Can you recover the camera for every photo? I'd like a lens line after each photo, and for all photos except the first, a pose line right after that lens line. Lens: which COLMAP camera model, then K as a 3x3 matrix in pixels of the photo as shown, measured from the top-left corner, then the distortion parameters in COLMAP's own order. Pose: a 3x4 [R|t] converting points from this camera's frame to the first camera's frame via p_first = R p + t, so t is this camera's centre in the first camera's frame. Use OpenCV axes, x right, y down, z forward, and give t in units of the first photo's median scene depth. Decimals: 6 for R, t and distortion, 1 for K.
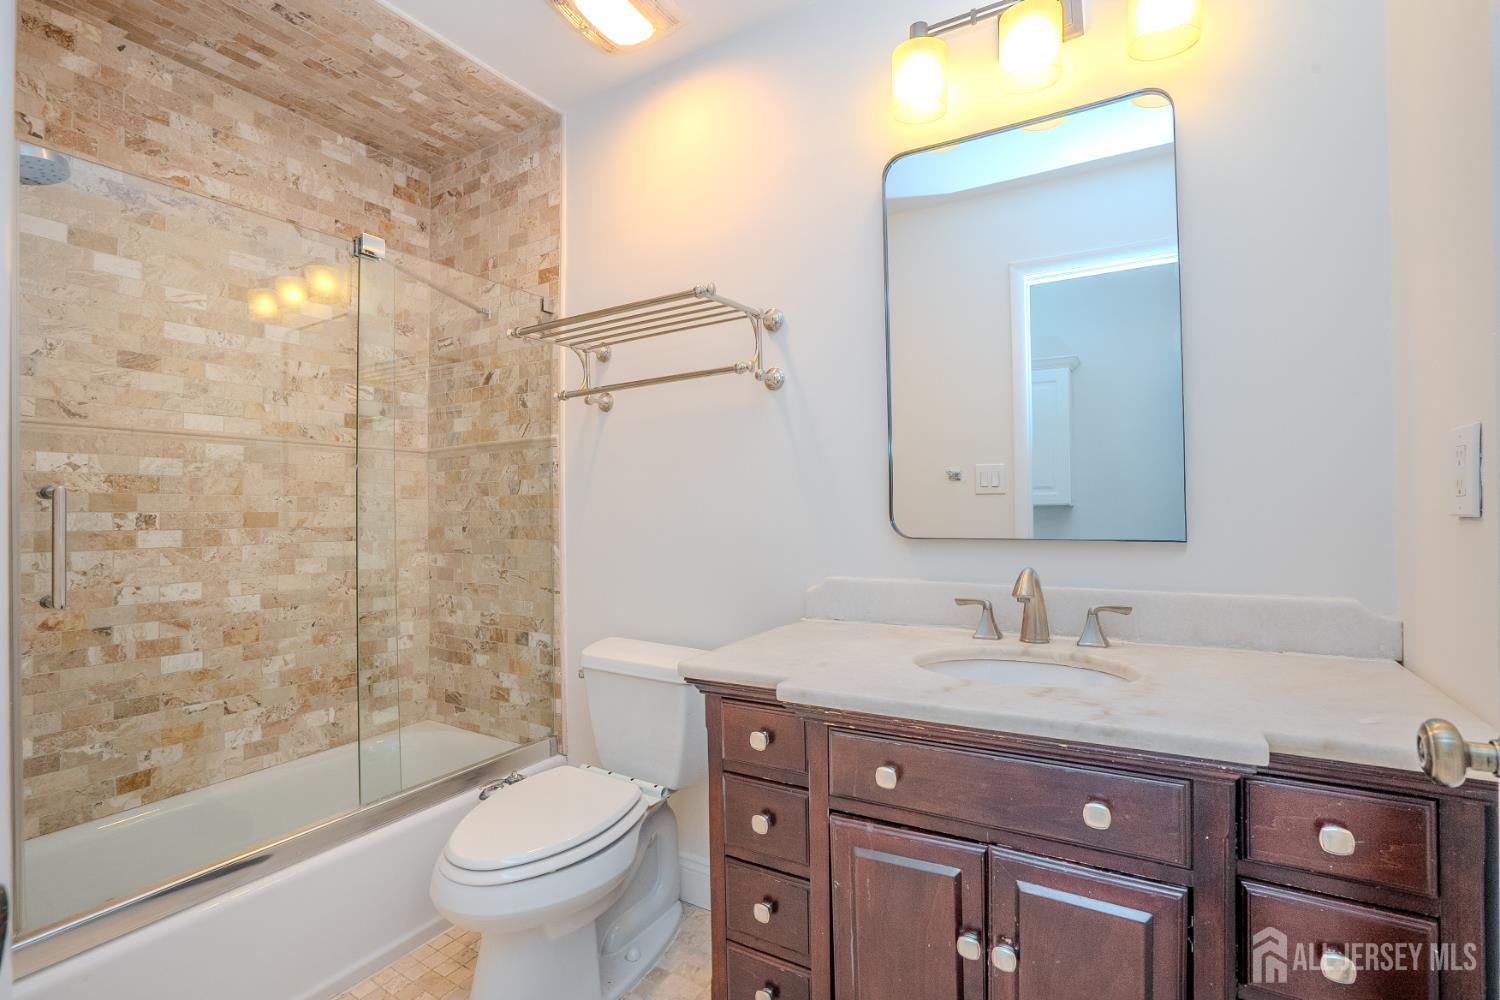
lens RADIAL K [[690.0, 0, 746.5], [0, 690.0, 496.8], [0, 0, 1]] dist [-0.060677, 0.022546]
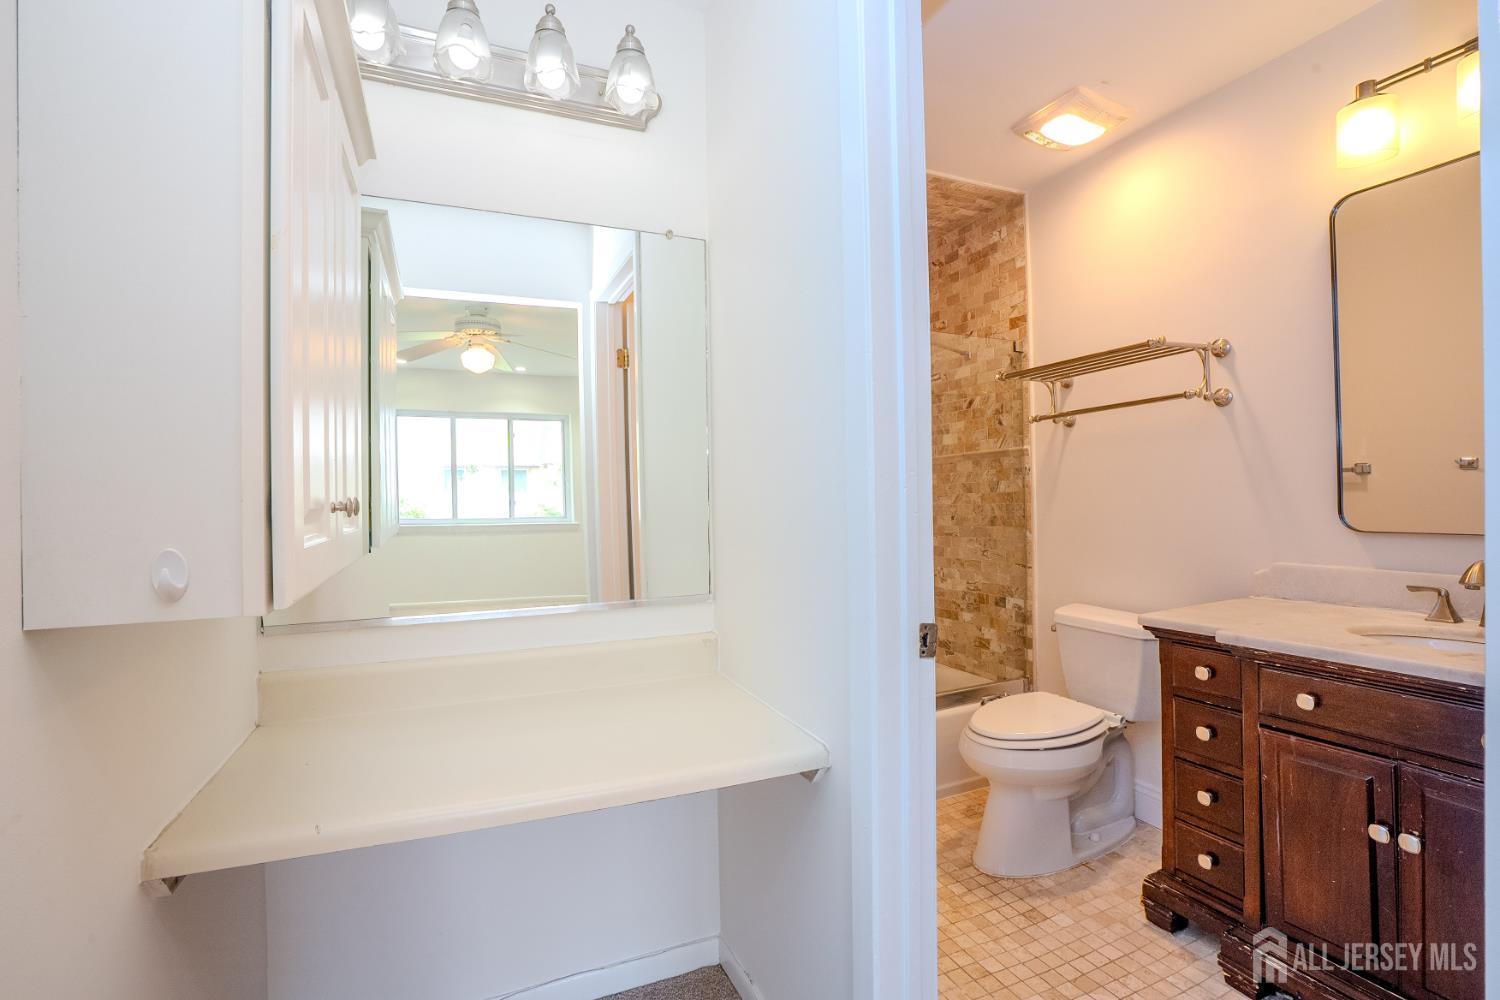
lens RADIAL K [[690.0, 0, 746.5], [0, 690.0, 496.8], [0, 0, 1]] dist [-0.060677, 0.022546]
pose [[0.822128, -0.005142, -0.569280, 0.021689], [0.017032, 0.999734, 0.015567, -0.026072], [0.569048, -0.022494, 0.821996, -0.397050]]
